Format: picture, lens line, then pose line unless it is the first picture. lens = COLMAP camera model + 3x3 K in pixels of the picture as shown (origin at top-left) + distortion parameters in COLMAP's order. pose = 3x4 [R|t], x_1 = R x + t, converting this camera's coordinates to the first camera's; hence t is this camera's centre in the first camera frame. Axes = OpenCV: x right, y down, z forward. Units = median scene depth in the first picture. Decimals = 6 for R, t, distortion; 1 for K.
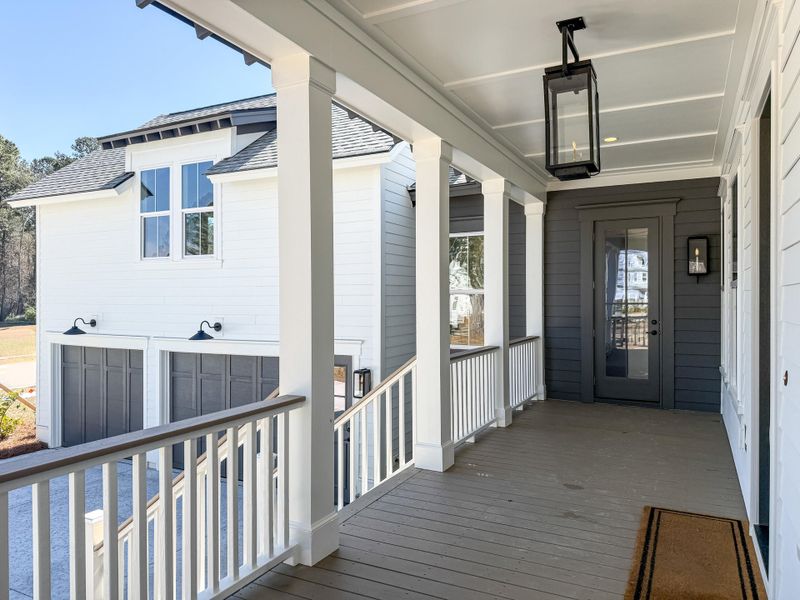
lens RADIAL K [[557.2, 0, 400.0], [0, 557.2, 300.0], [0, 0, 1]] dist [0.090627, -0.144629]
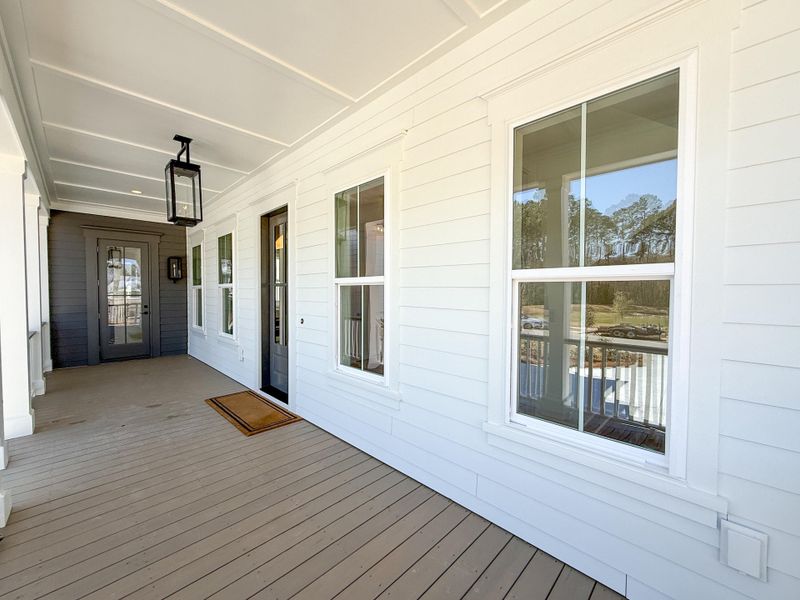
lens RADIAL K [[320.0, 0, 400.0], [0, 320.0, 300.0], [0, 0, 1]] dist [-0.000445, -0.000038]
pose [[0.305307, -0.023547, 0.951963, -0.319356], [0.001905, 0.999707, 0.024117, -0.001283], [-0.952252, -0.005550, 0.305262, 0.024387]]
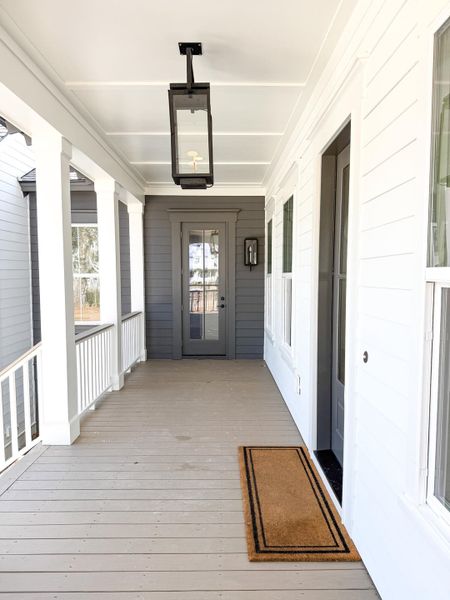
lens RADIAL K [[417.9, 0, 225.5], [0, 417.9, 303.3], [0, 0, 1]] dist [0.090627, -0.144629]
pose [[0.887064, -0.029475, 0.460704, -0.027603], [-0.000533, 0.997894, 0.064869, -0.024145], [-0.461646, -0.057788, 0.885180, 0.132108]]
